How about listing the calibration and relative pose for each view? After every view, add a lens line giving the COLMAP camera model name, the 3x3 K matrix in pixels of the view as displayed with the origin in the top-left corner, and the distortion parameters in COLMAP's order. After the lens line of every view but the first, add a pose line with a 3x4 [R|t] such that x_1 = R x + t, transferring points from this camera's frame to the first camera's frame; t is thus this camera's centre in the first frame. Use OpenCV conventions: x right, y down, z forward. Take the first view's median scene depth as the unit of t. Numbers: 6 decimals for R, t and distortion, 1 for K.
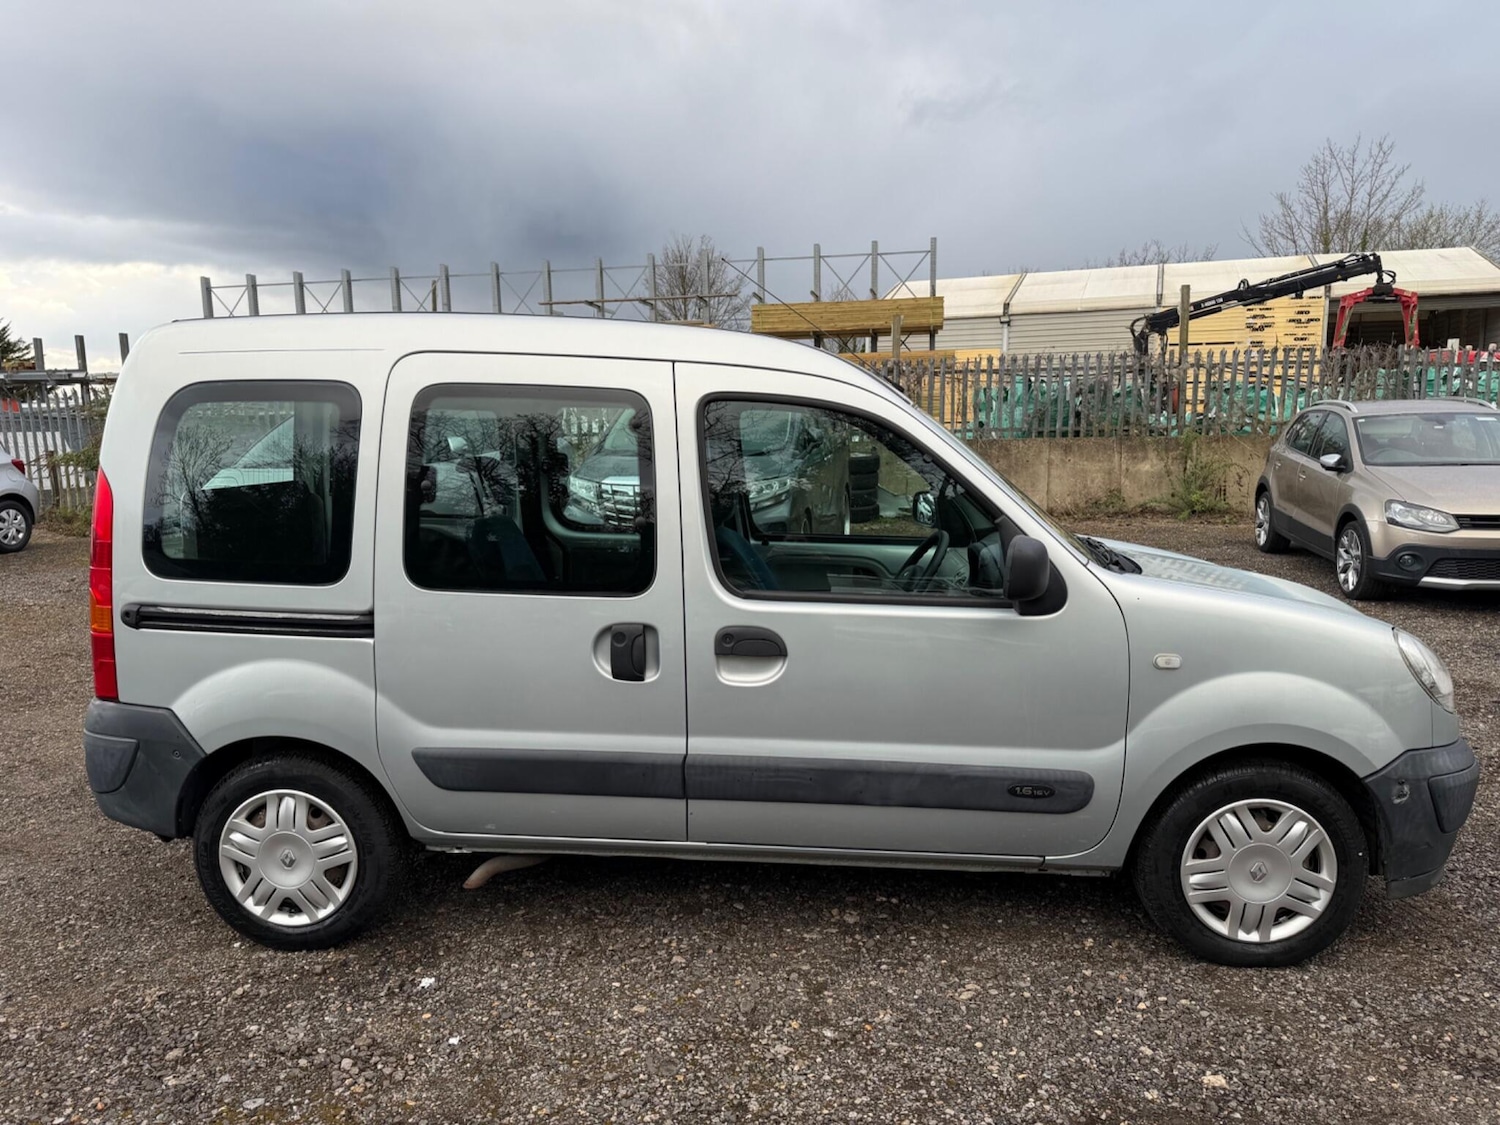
lens RADIAL K [[1054.9, 0, 741.8], [0, 1054.9, 564.1], [0, 0, 1]] dist [0.025950, -0.030470]
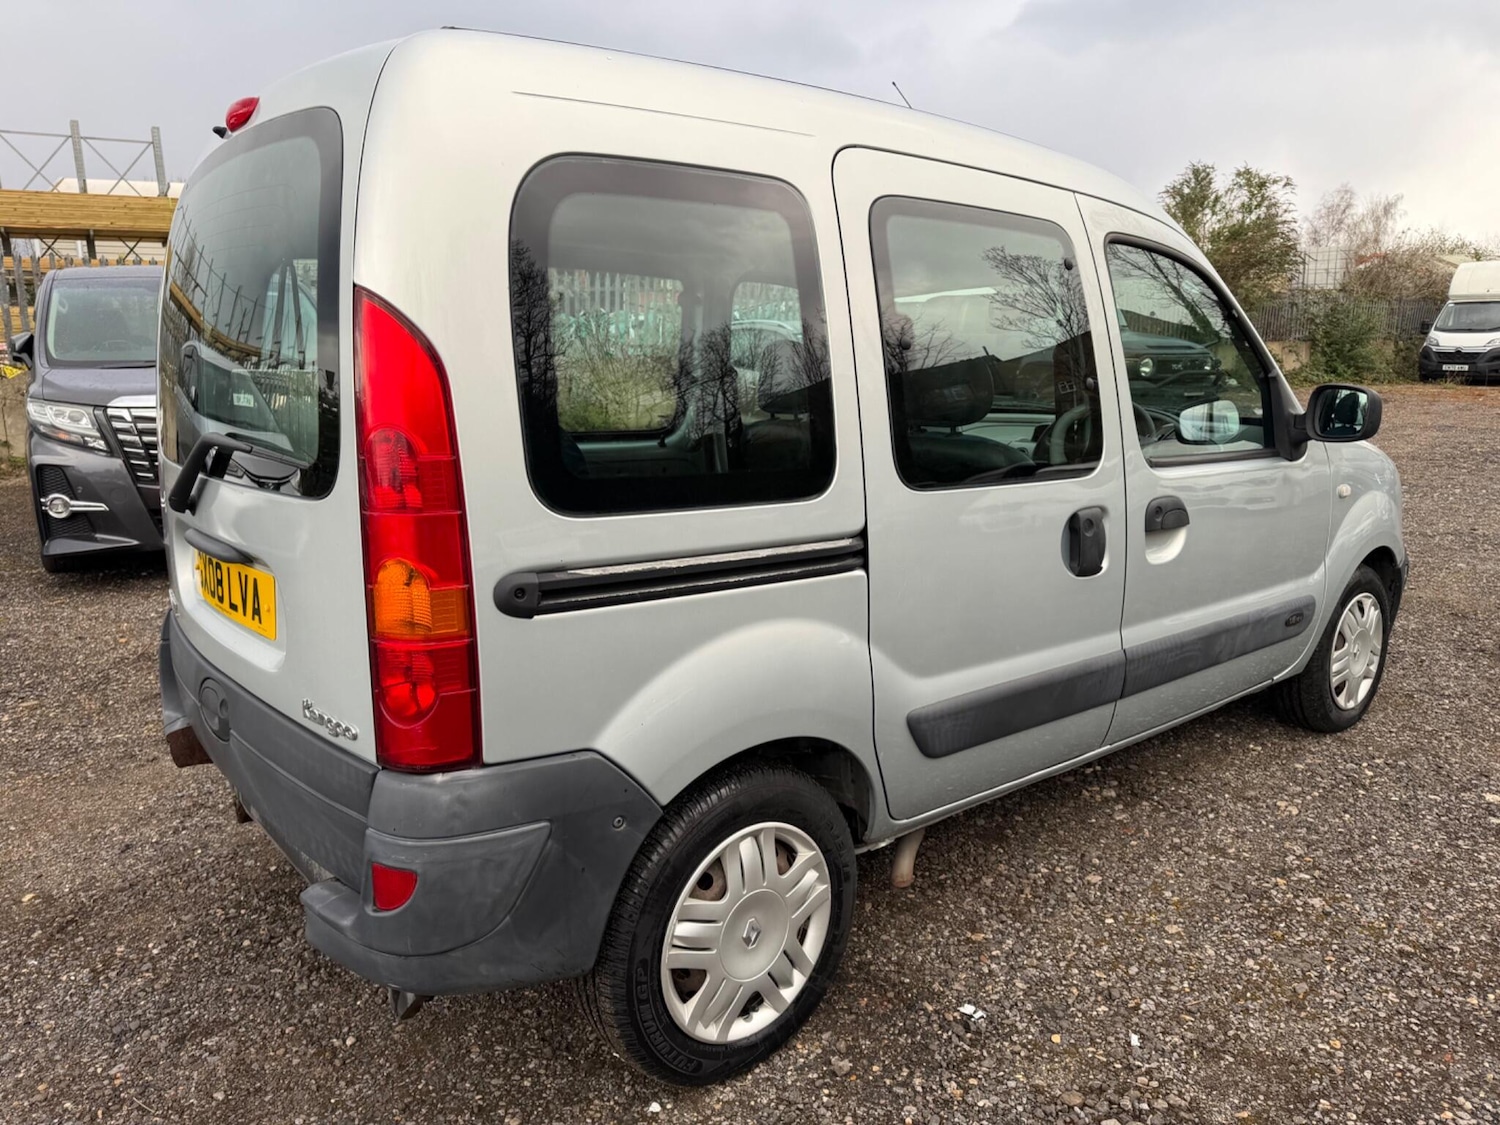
lens RADIAL K [[1054.9, 0, 741.4], [0, 1054.9, 551.5], [0, 0, 1]] dist [0.025950, -0.030470]
pose [[0.726859, -0.127040, 0.674935, -0.851300], [0.093549, 0.991897, 0.085955, -0.007350], [-0.680386, 0.000662, 0.732854, 0.542601]]
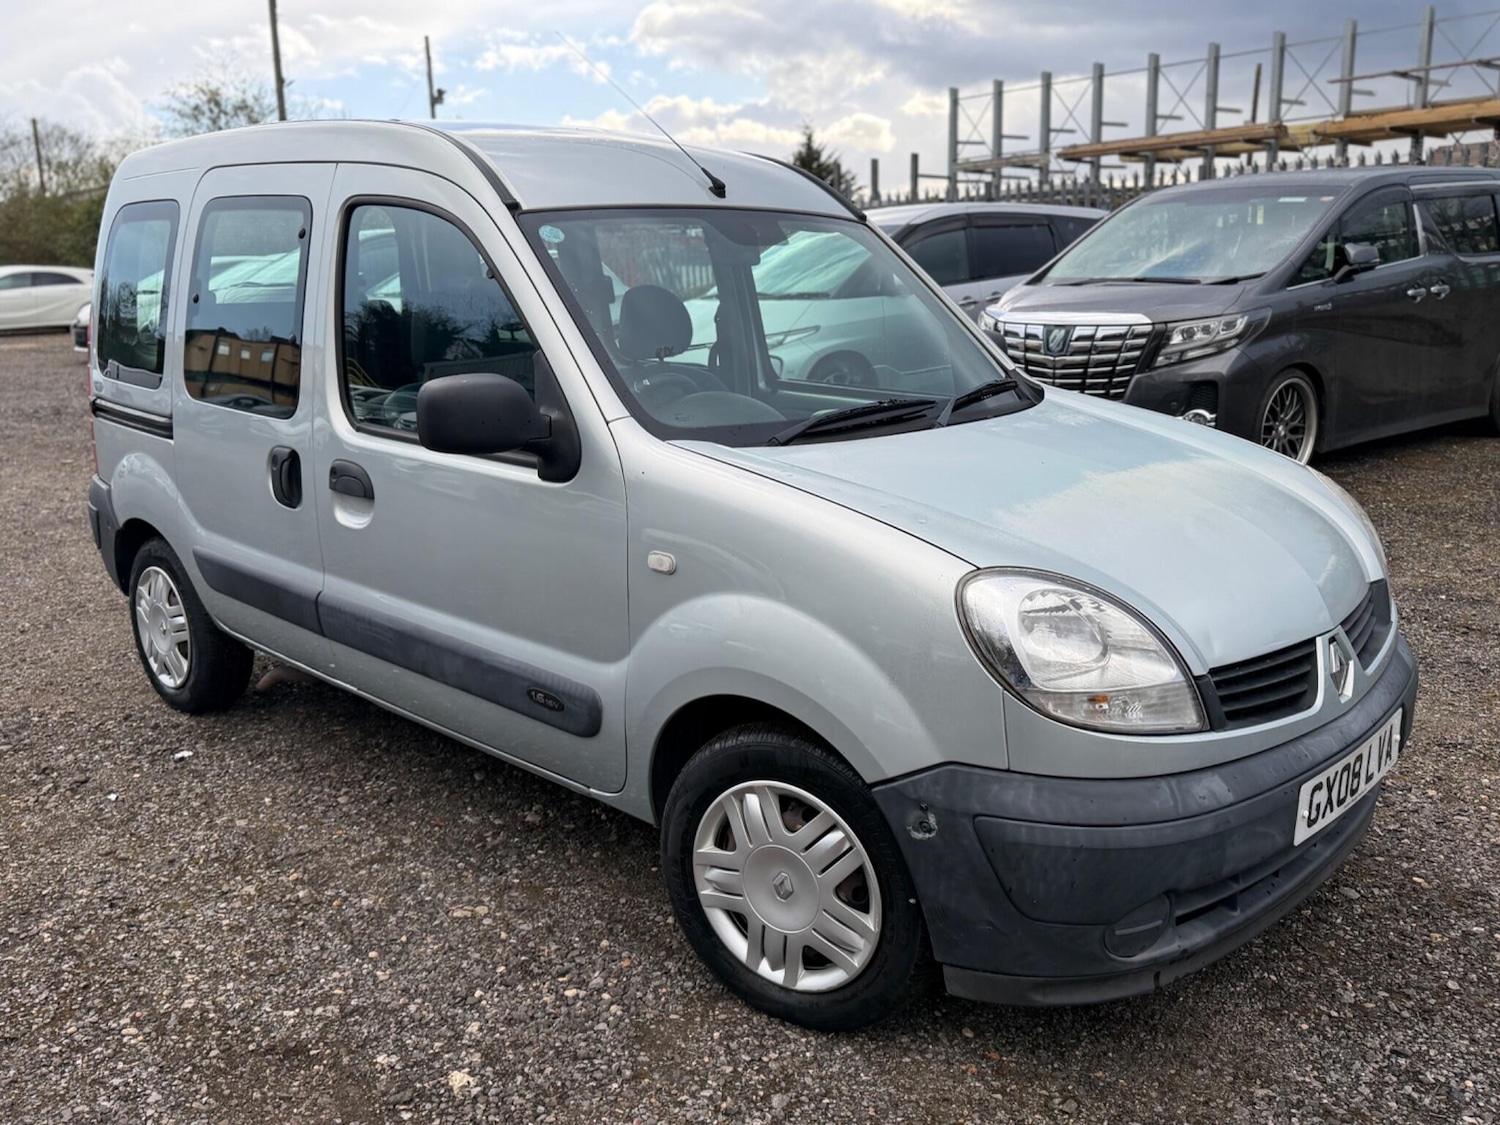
lens RADIAL K [[1259.7, 0, 739.0], [0, 1259.7, 549.3], [0, 0, 1]] dist [0.050259, -0.069085]
pose [[0.768518, 0.137717, -0.624831, 0.917028], [-0.075855, 0.989285, 0.124746, -0.026322], [0.635316, -0.048473, 0.770730, 0.344372]]
